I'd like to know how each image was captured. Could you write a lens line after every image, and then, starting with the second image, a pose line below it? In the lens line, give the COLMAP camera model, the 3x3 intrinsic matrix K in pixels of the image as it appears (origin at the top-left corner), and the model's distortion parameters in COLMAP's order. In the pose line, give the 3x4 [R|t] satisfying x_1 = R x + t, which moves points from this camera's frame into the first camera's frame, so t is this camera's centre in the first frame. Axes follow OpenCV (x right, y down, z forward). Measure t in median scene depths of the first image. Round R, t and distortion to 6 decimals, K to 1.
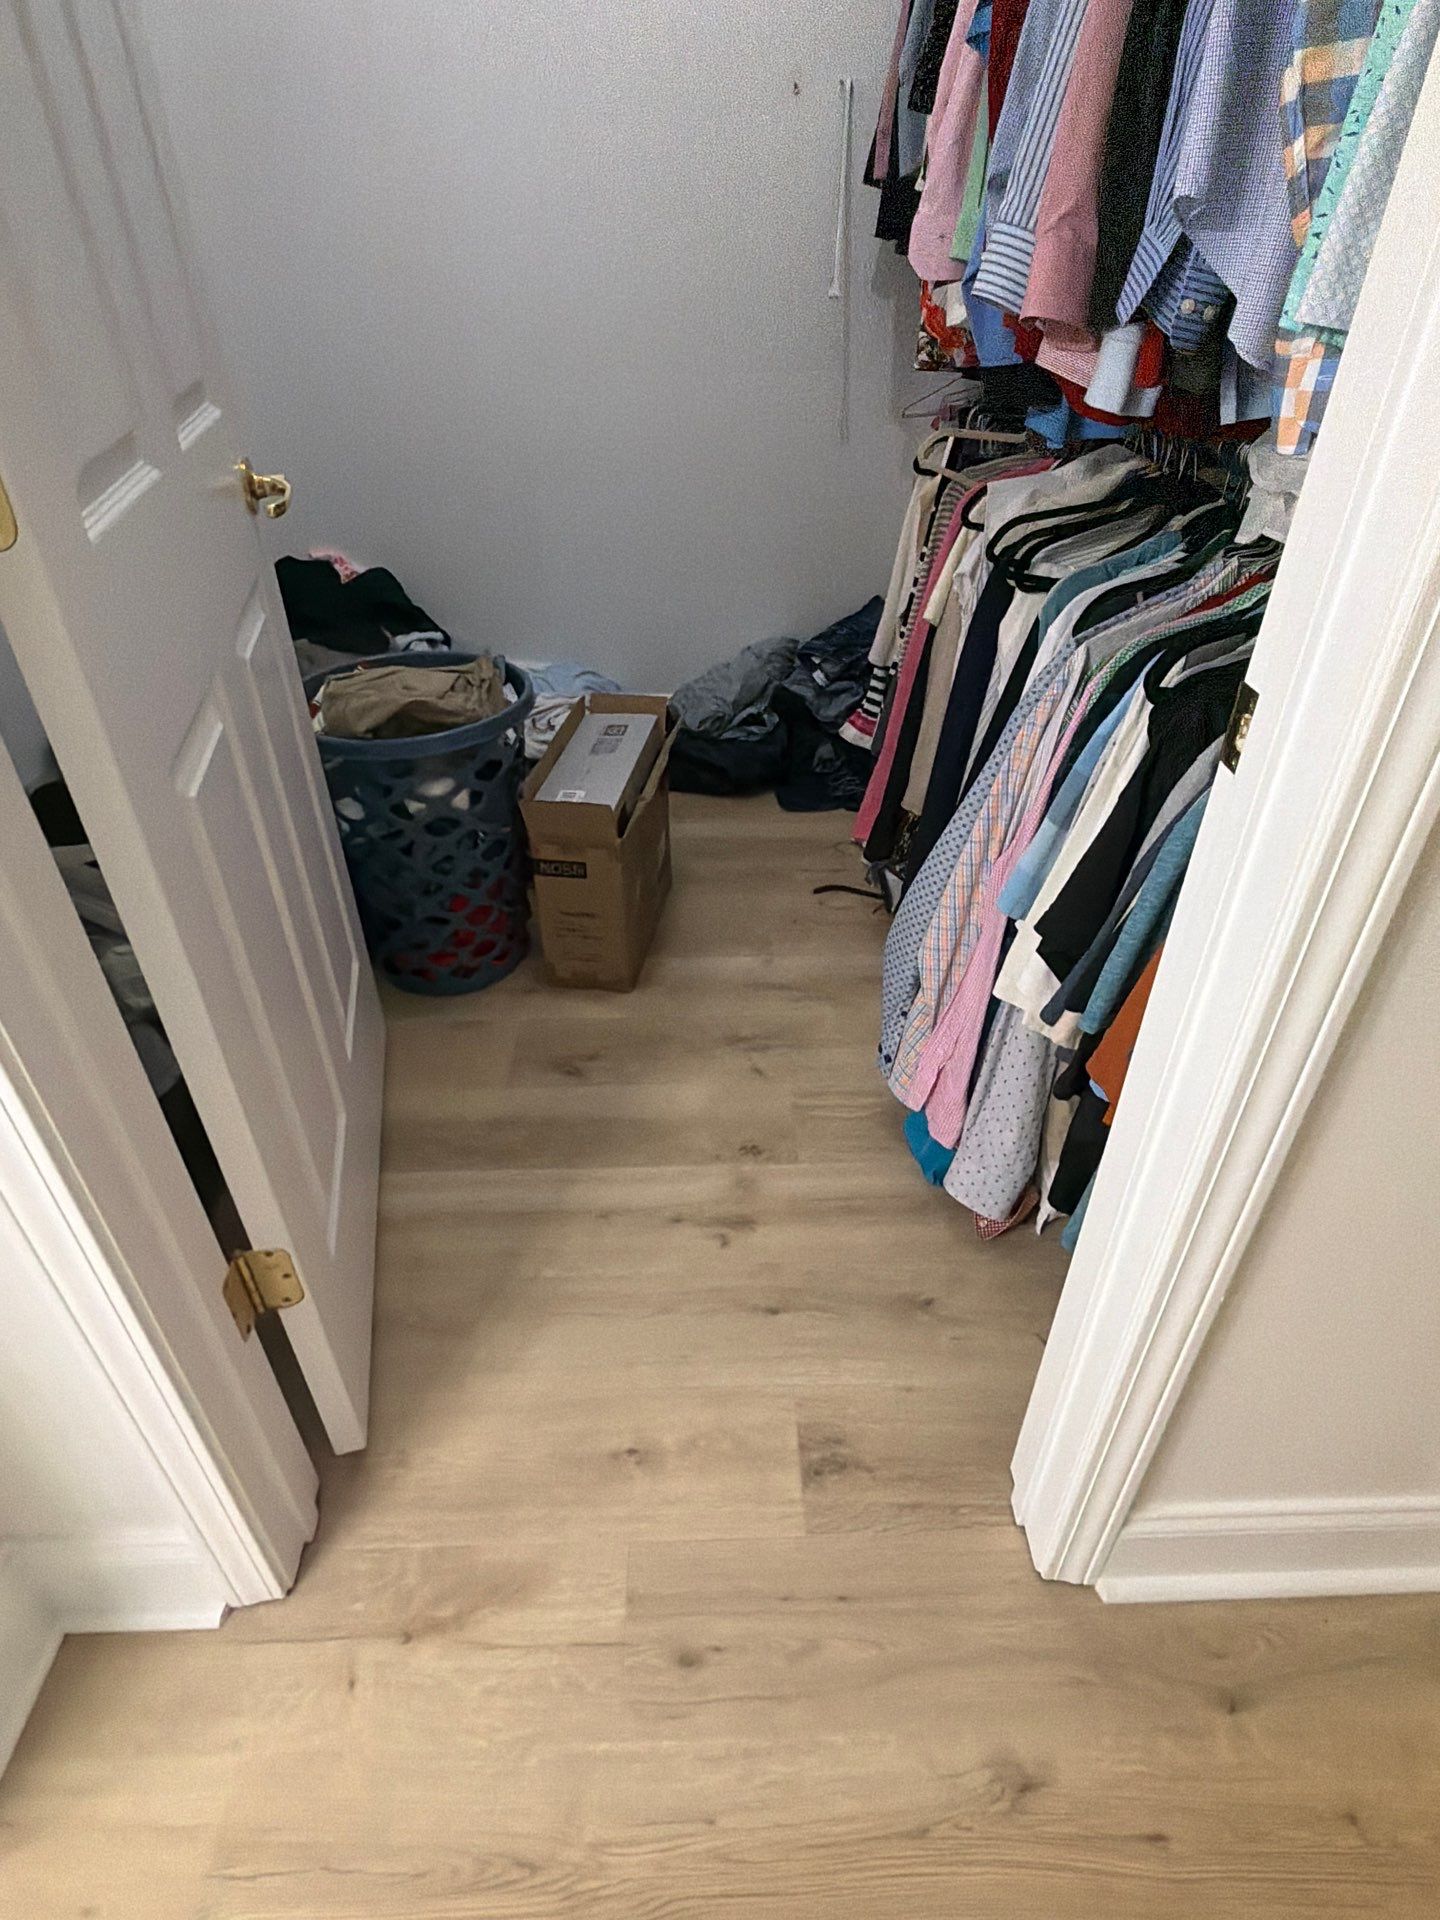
lens RADIAL K [[1050.7, 0, 725.5], [0, 1050.7, 958.1], [0, 0, 1]] dist [-0.000117, -0.000592]
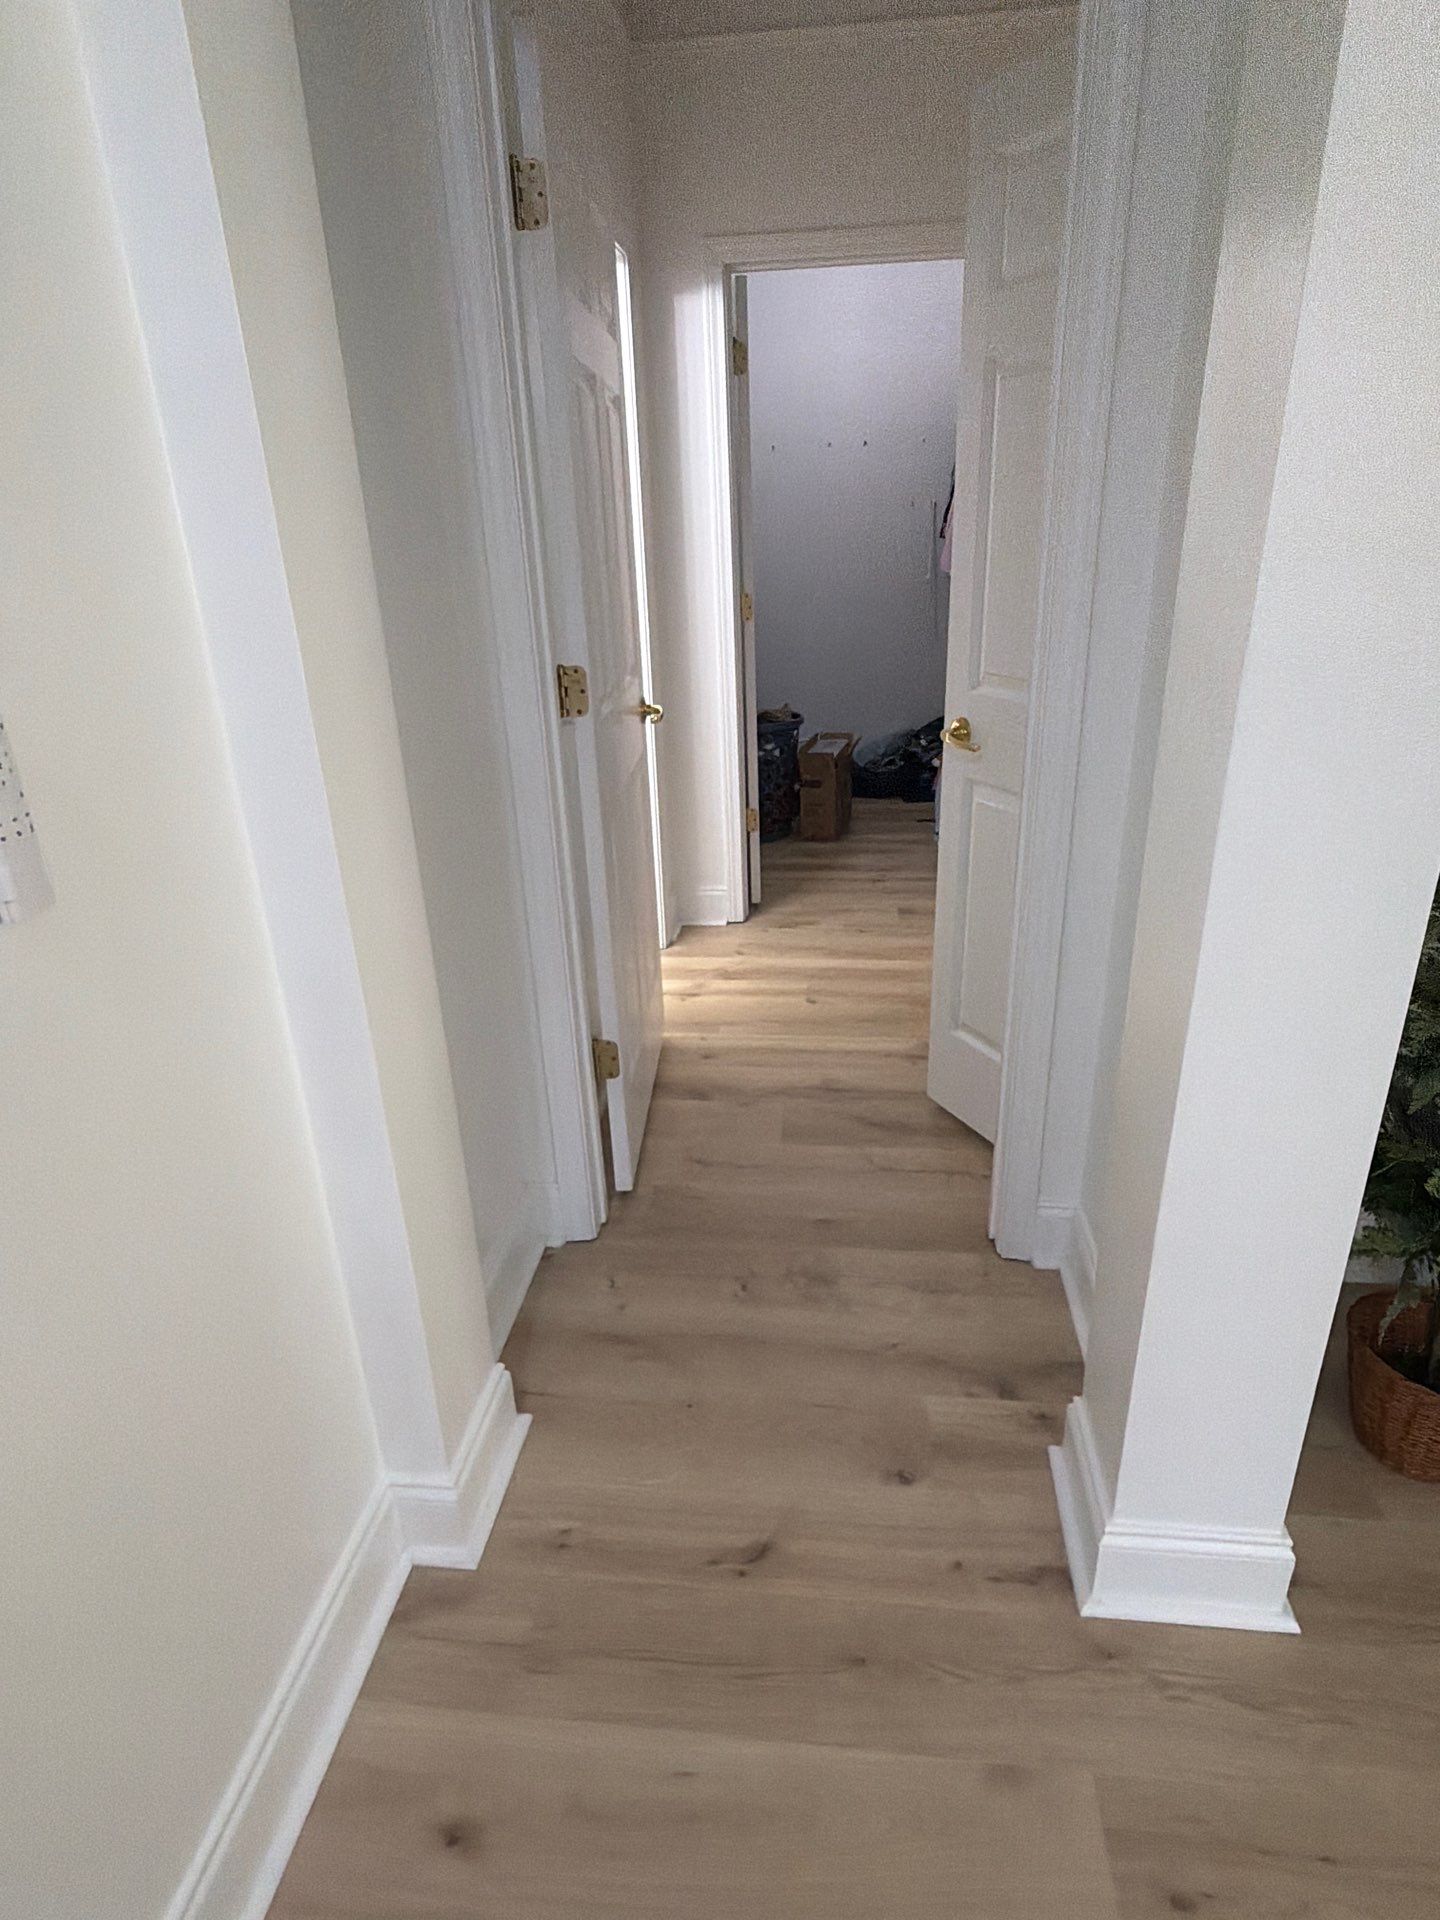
lens RADIAL K [[1050.7, 0, 725.5], [0, 1050.7, 958.1], [0, 0, 1]] dist [-0.000117, -0.000592]
pose [[0.990333, 0.021827, -0.136986, -0.007513], [-0.052334, 0.973355, -0.223252, 0.964490], [0.128463, 0.228262, 0.965087, -1.464282]]
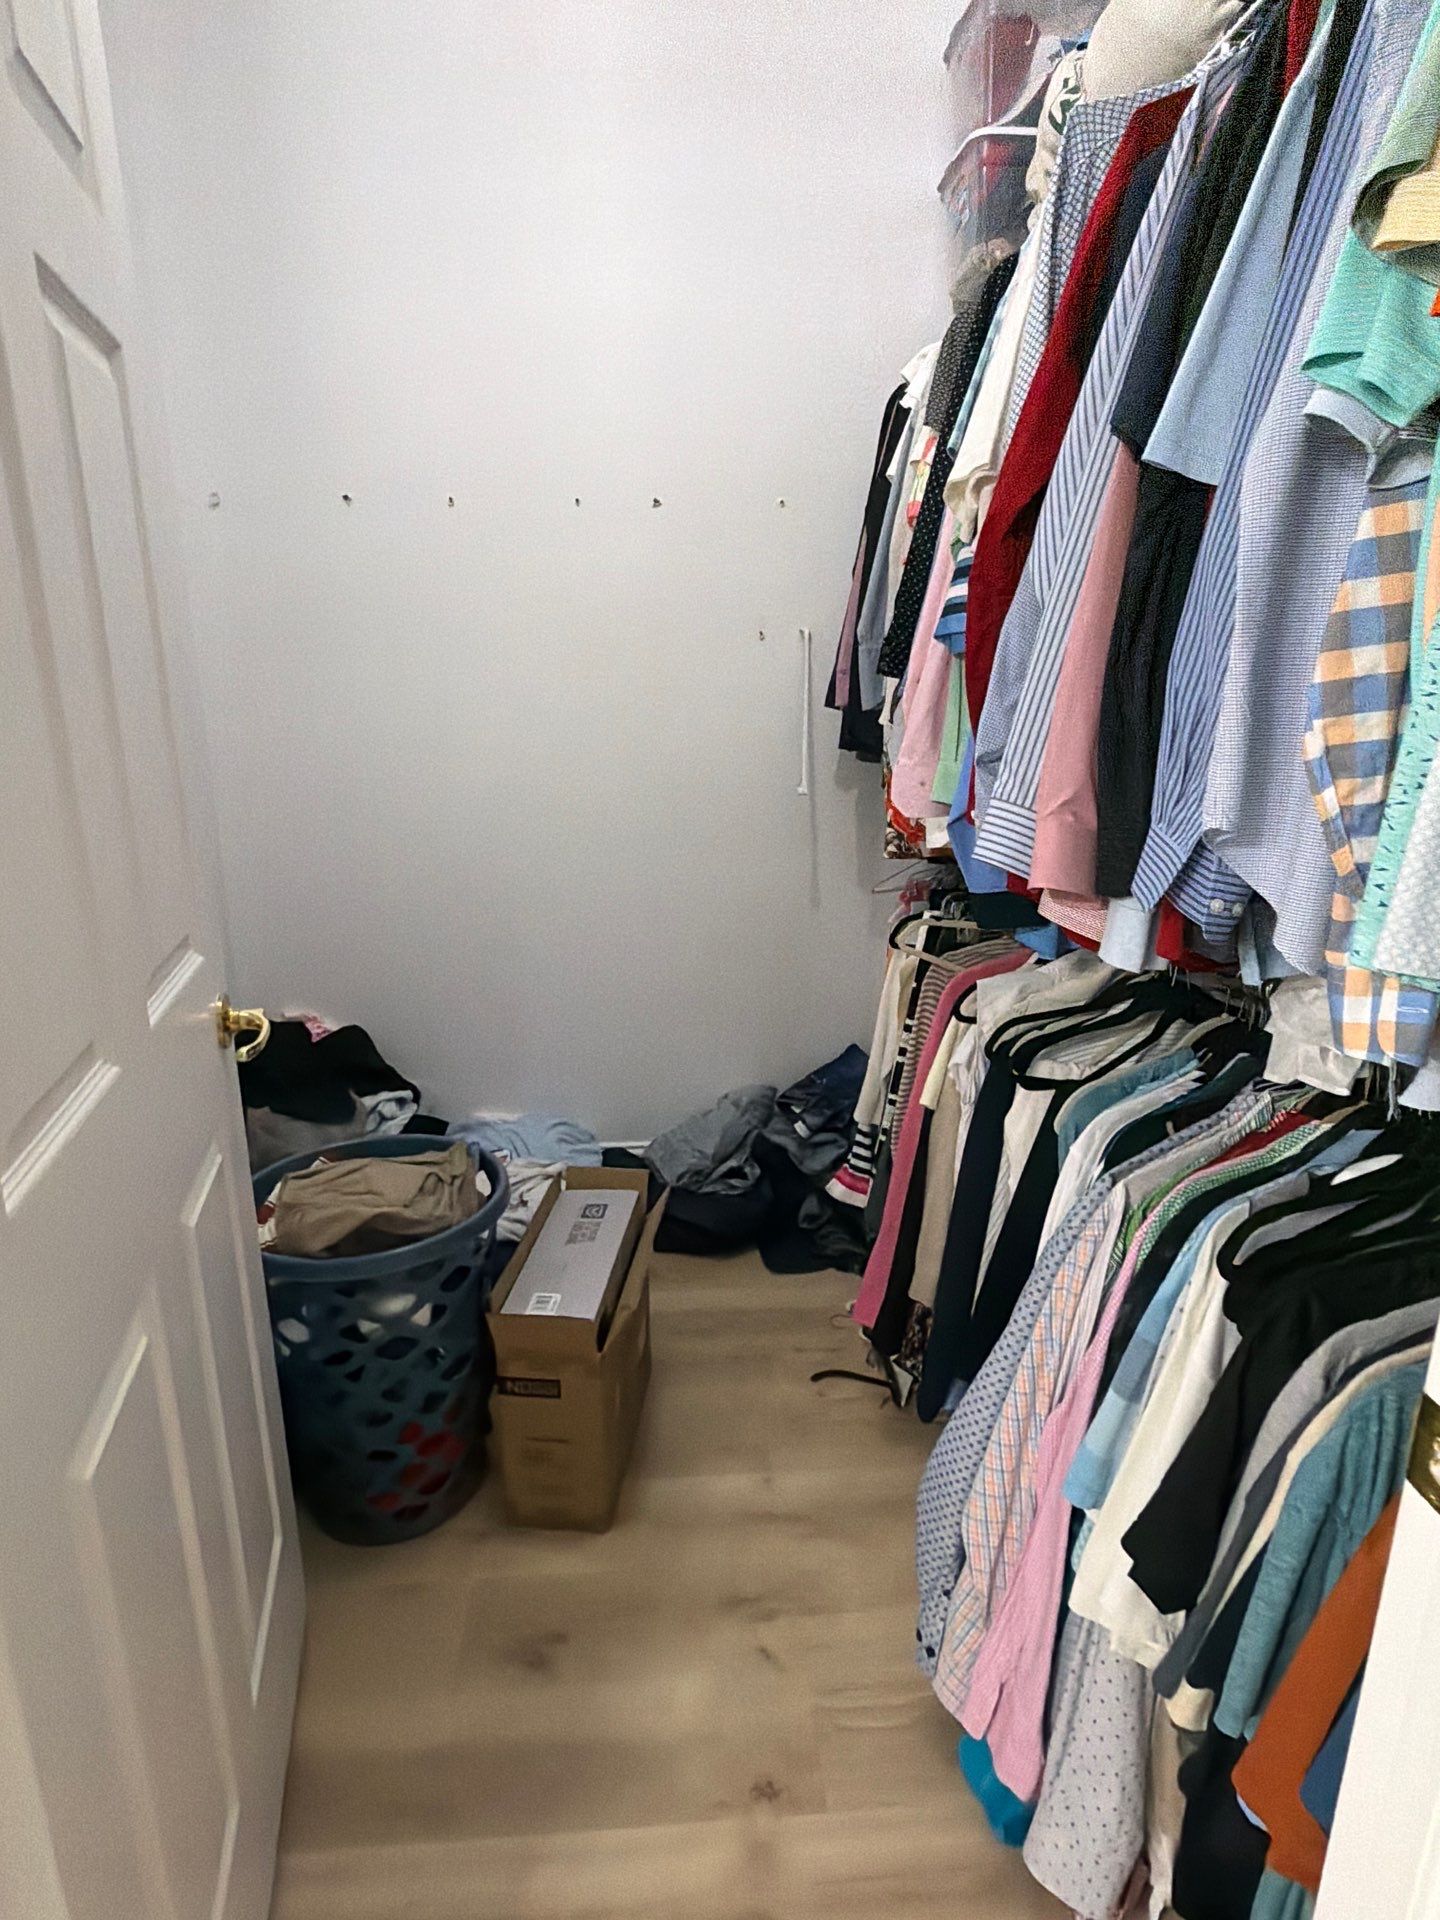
lens RADIAL K [[1050.7, 0, 725.5], [0, 1050.7, 958.1], [0, 0, 1]] dist [-0.000117, -0.000592]
pose [[0.999053, -0.010259, 0.042292, -0.030506], [0.024283, 0.937880, -0.346108, -0.122402], [-0.036114, 0.346807, 0.937241, 0.056466]]
